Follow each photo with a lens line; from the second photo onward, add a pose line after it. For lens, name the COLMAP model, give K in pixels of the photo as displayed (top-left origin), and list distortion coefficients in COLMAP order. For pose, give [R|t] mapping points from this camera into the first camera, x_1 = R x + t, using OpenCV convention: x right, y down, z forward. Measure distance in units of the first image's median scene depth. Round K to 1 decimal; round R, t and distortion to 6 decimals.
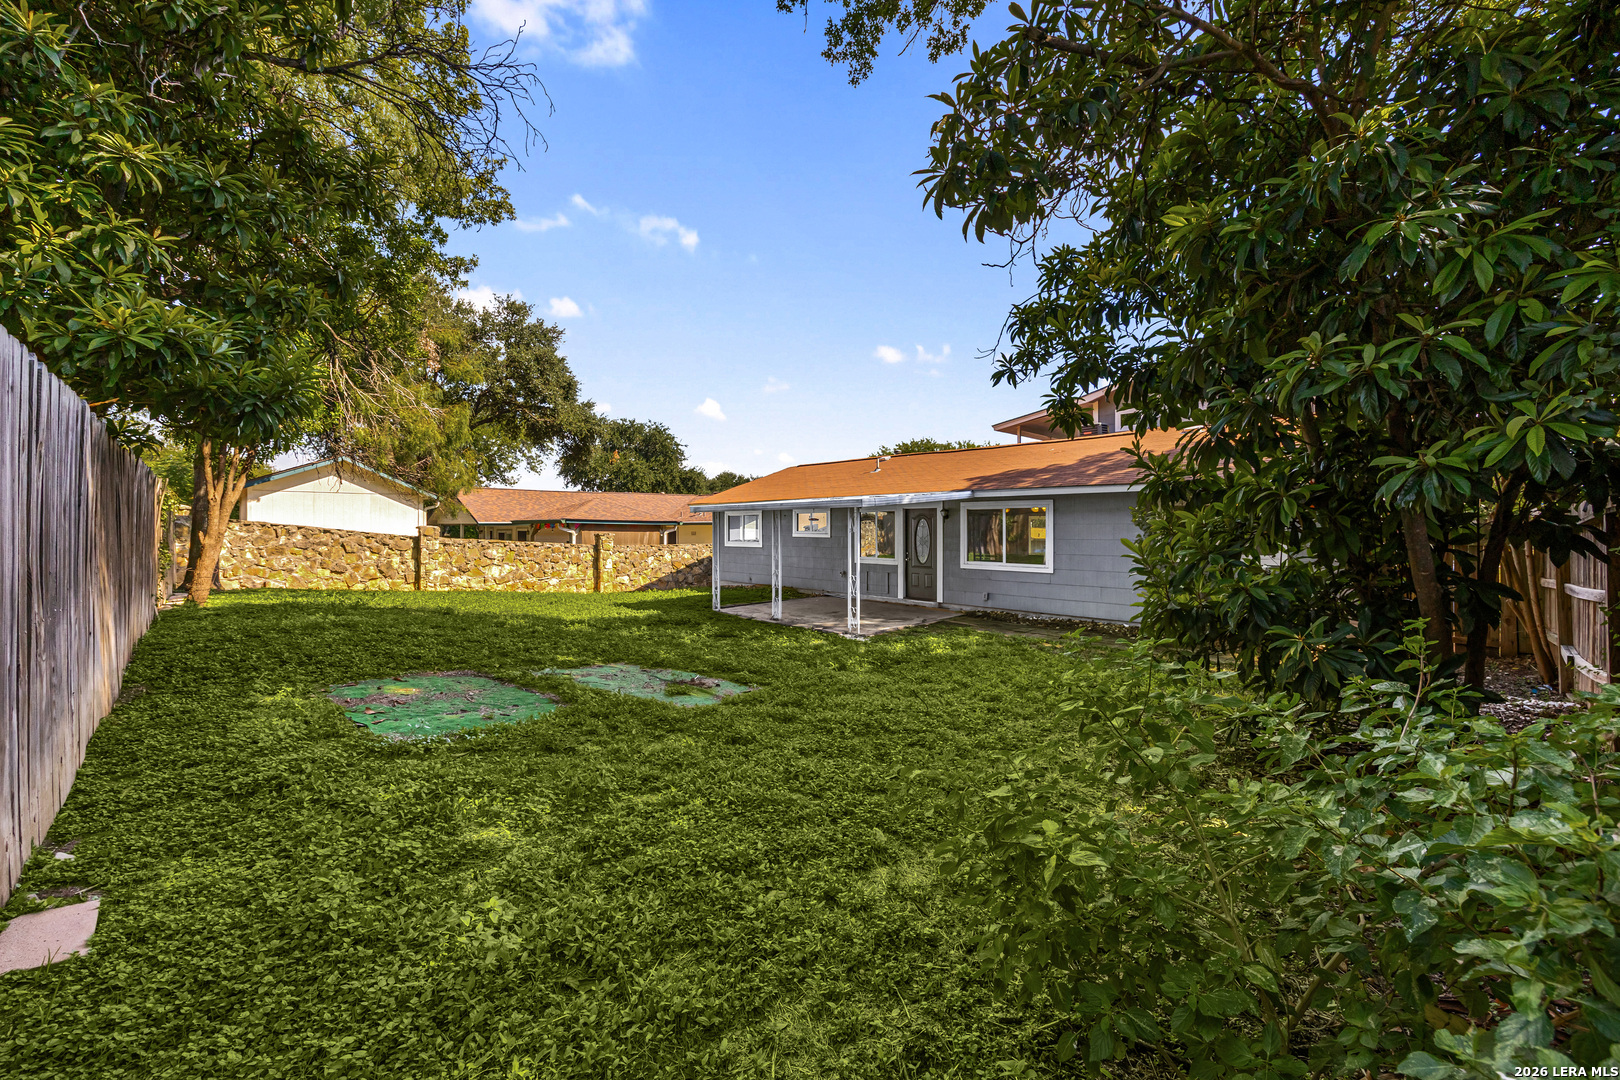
lens RADIAL K [[660.8, 0, 809.9], [0, 660.8, 515.5], [0, 0, 1]] dist [0.000423, 0.000158]
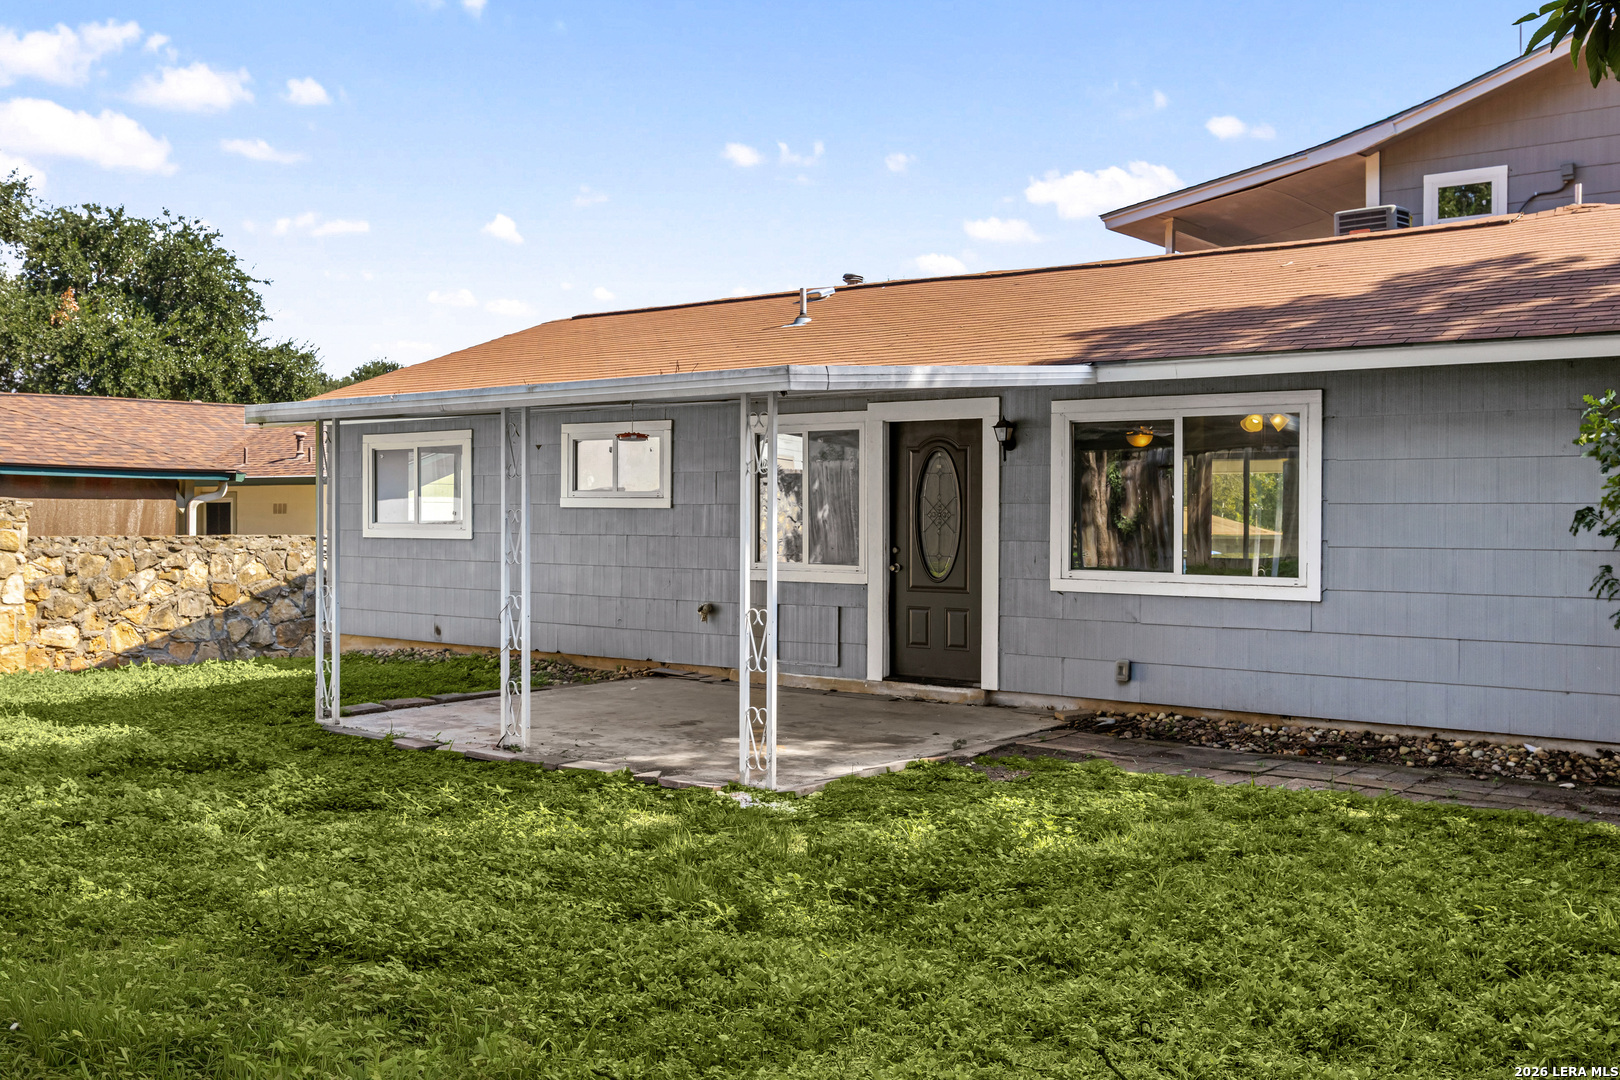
lens RADIAL K [[1584.3, 0, 810.0], [0, 1584.3, 540.0], [0, 0, 1]] dist [-0.017633, -0.020506]
pose [[0.990968, -0.001292, 0.134091, -0.009888], [-0.003161, 0.999451, 0.032987, 0.026230], [-0.134060, -0.033113, 0.990420, 0.193977]]
